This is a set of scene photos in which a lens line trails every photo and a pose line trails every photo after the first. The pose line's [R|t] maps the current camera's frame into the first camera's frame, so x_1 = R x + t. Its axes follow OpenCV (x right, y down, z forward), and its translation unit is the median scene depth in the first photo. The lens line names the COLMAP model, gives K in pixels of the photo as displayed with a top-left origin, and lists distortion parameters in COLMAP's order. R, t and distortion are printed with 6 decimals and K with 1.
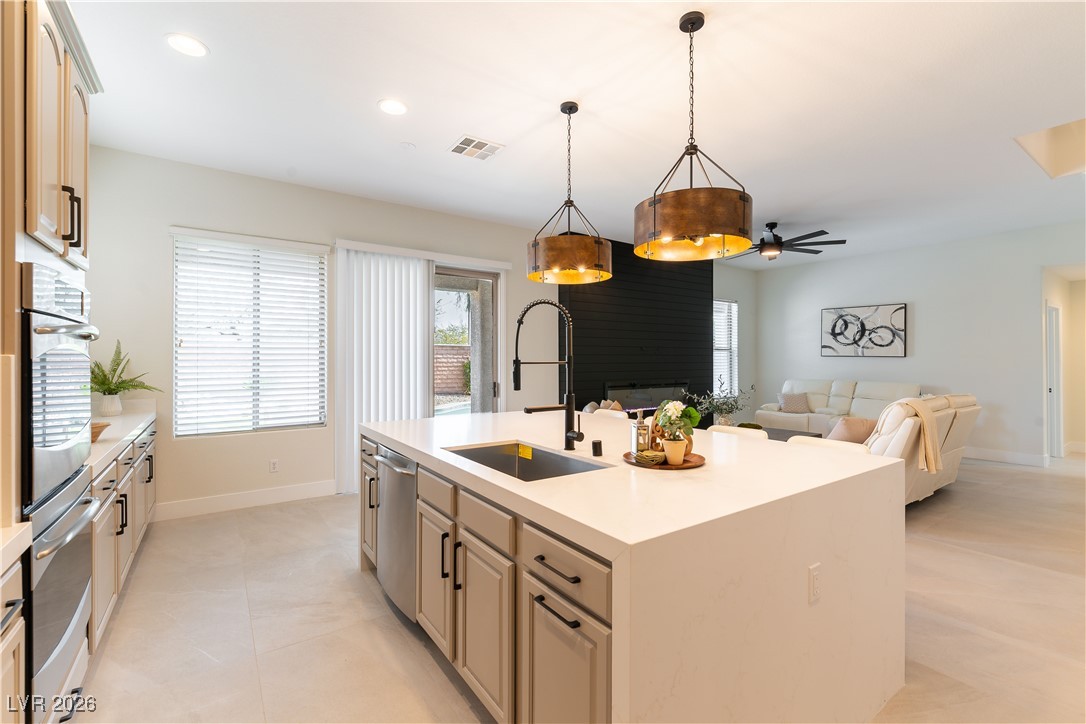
lens RADIAL K [[475.4, 0, 541.9], [0, 475.4, 361.3], [0, 0, 1]] dist [-0.000803, -0.000988]
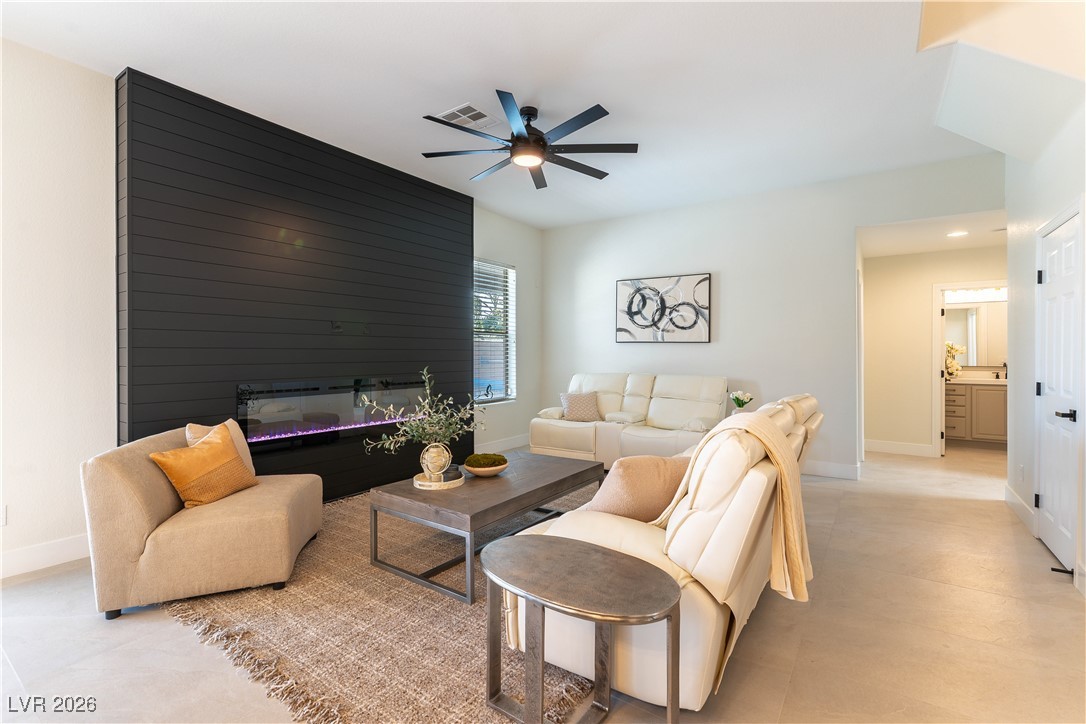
lens RADIAL K [[475.4, 0, 547.1], [0, 475.4, 356.7], [0, 0, 1]] dist [-0.000803, -0.000988]
pose [[0.939188, -0.001849, 0.343398, 0.237461], [0.001518, 0.999998, 0.001234, 0.011822], [-0.343399, -0.000638, 0.939189, 0.344975]]
